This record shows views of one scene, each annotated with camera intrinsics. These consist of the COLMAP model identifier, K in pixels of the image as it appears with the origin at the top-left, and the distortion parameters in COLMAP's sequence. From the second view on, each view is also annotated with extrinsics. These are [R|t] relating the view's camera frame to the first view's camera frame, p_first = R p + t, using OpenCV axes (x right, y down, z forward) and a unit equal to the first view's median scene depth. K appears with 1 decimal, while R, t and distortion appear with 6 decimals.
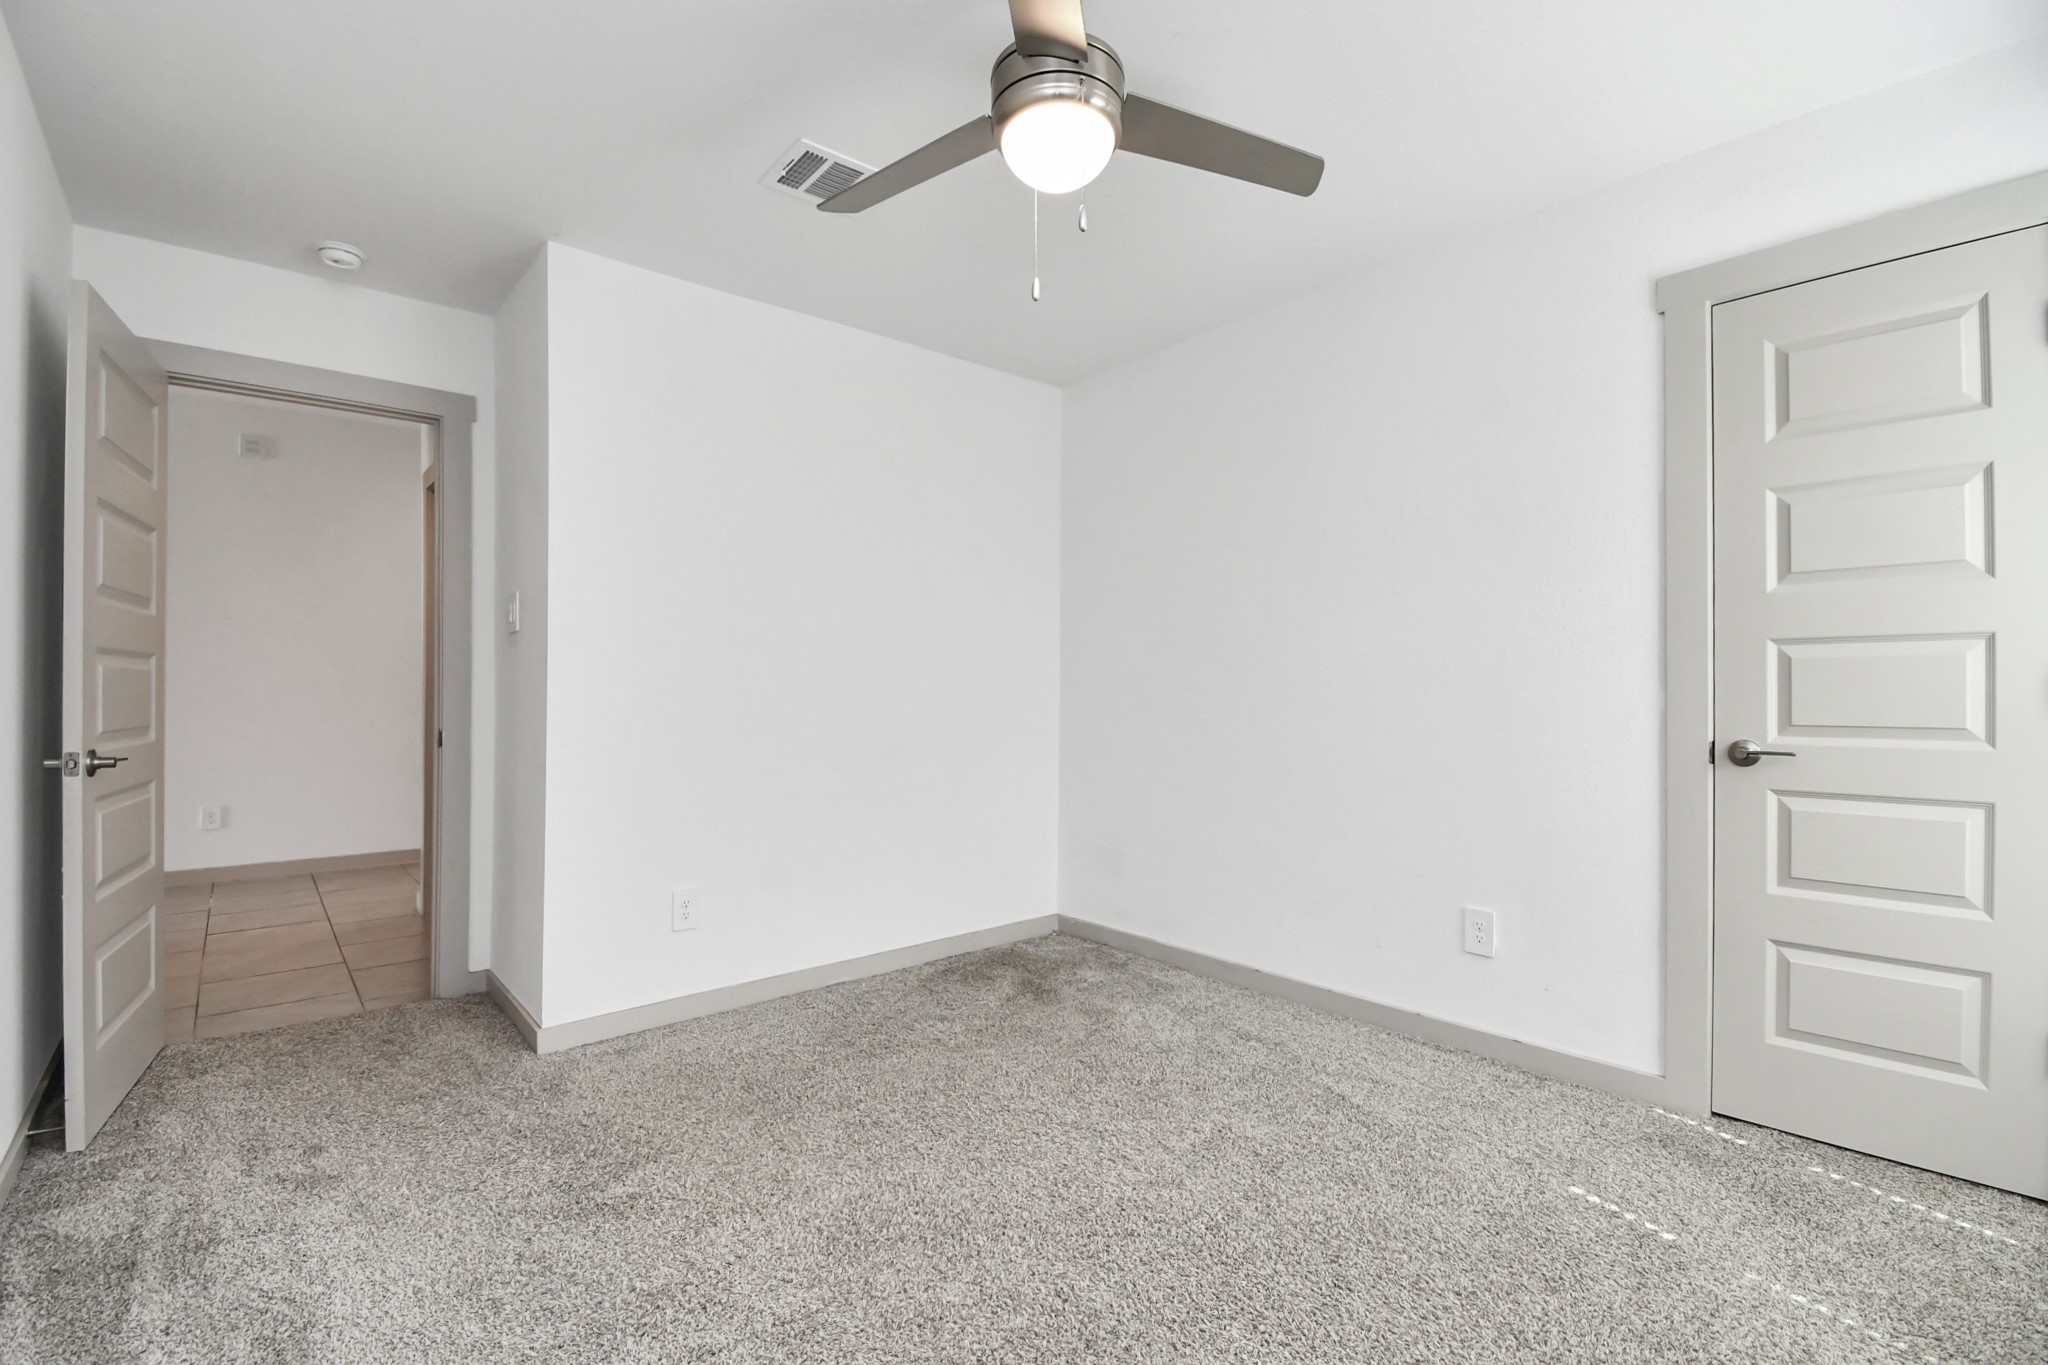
lens RADIAL K [[925.3, 0, 1030.8], [0, 925.3, 690.6], [0, 0, 1]] dist [0.006794, -0.002056]
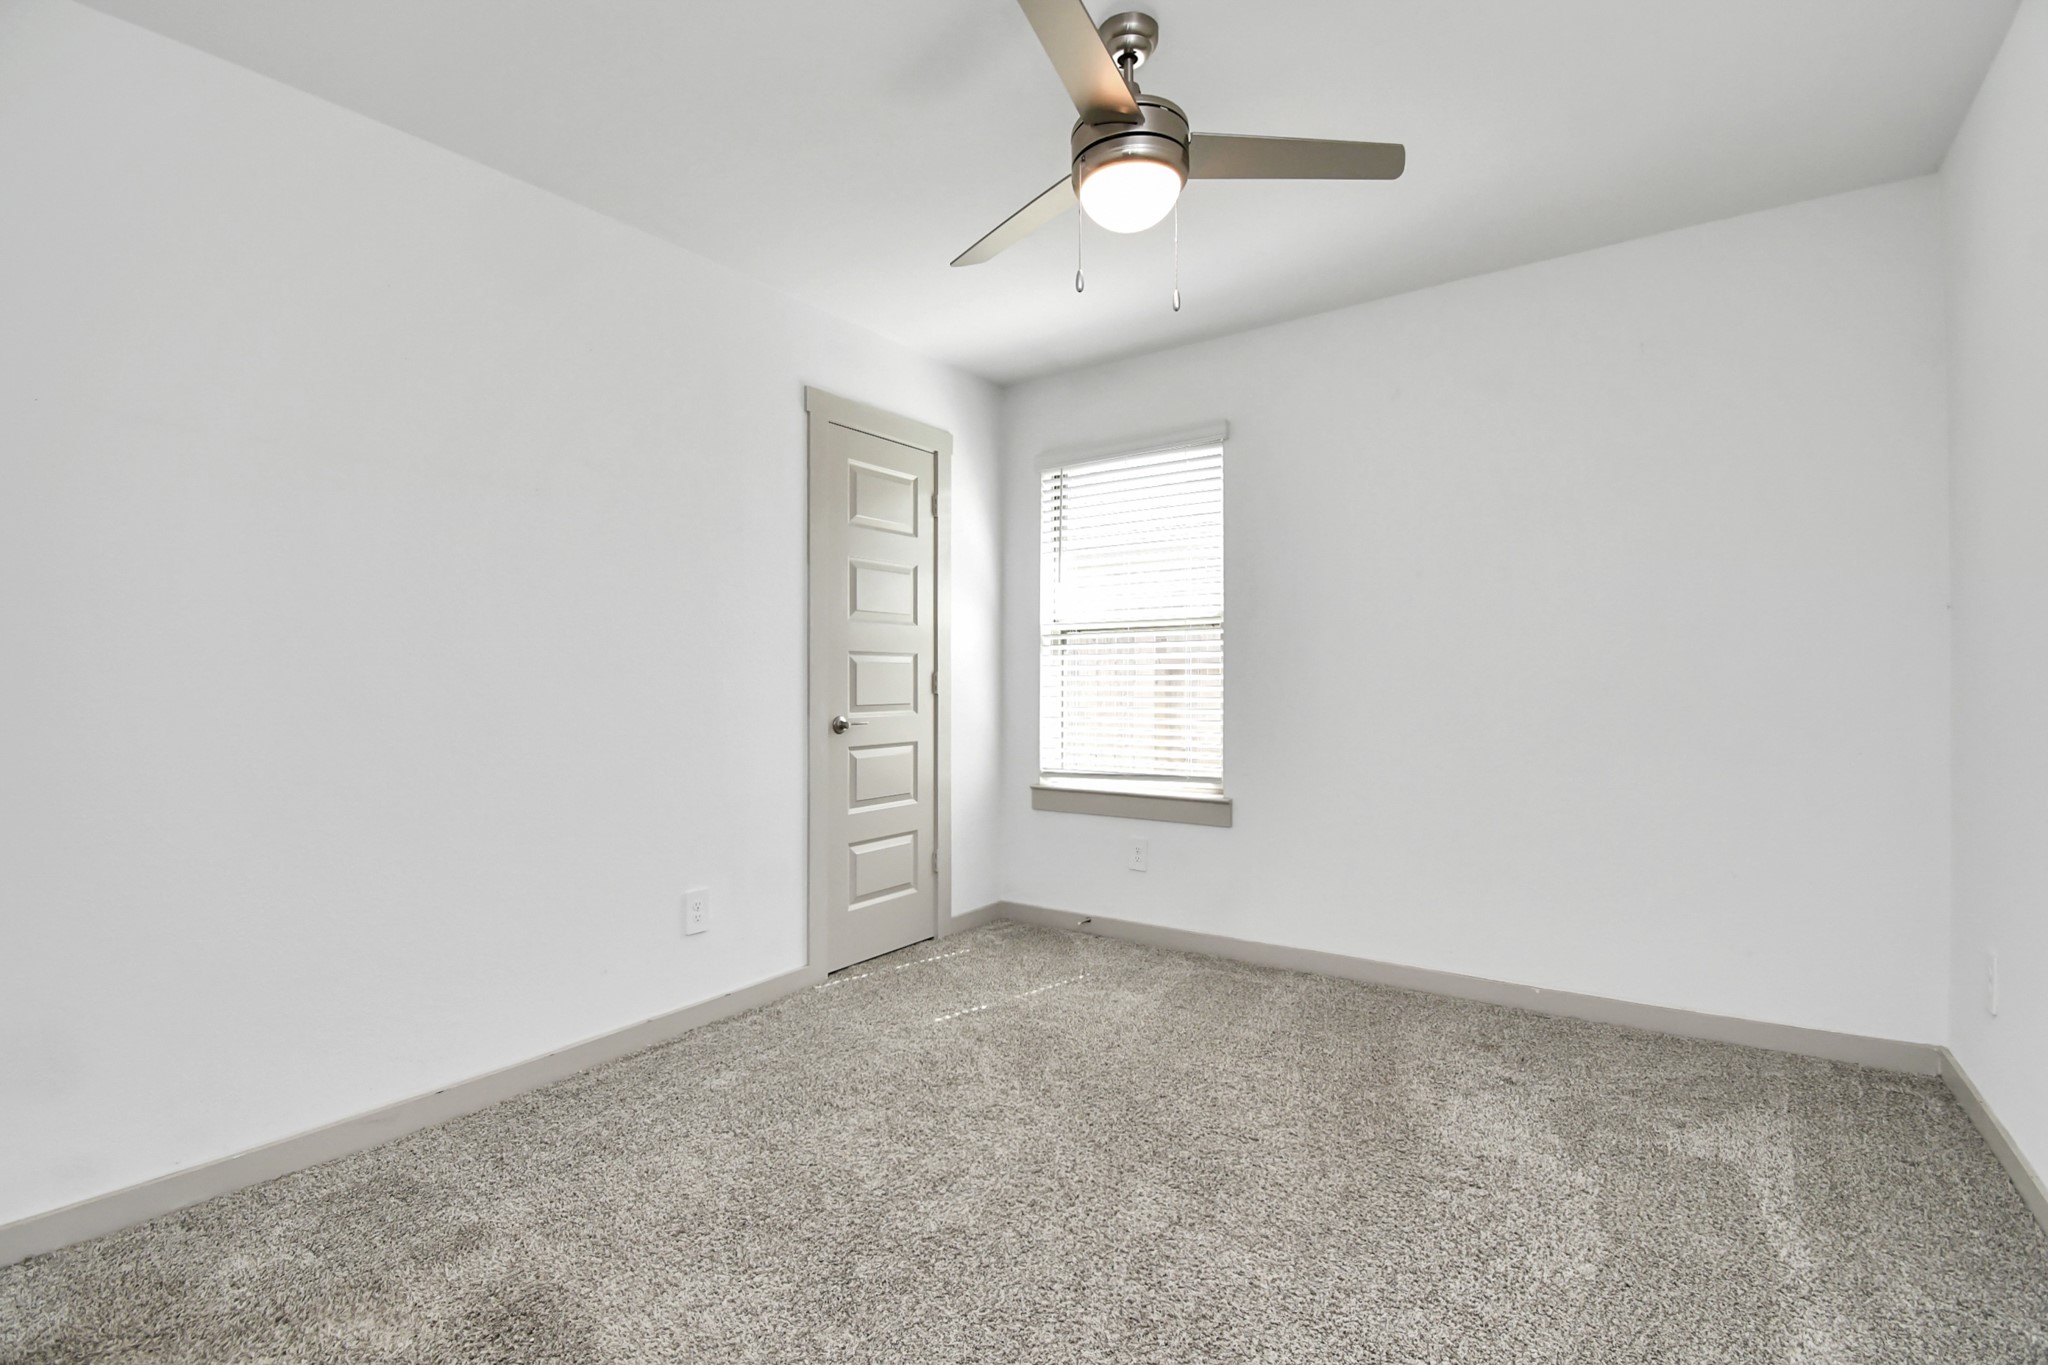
lens RADIAL K [[925.3, 0, 1029.5], [0, 925.3, 685.8], [0, 0, 1]] dist [0.006794, -0.002056]
pose [[-0.233397, 0.009683, 0.972333, -0.790979], [0.016506, 0.999846, -0.005995, 0.017888], [-0.972241, 0.014650, -0.233521, 1.077289]]
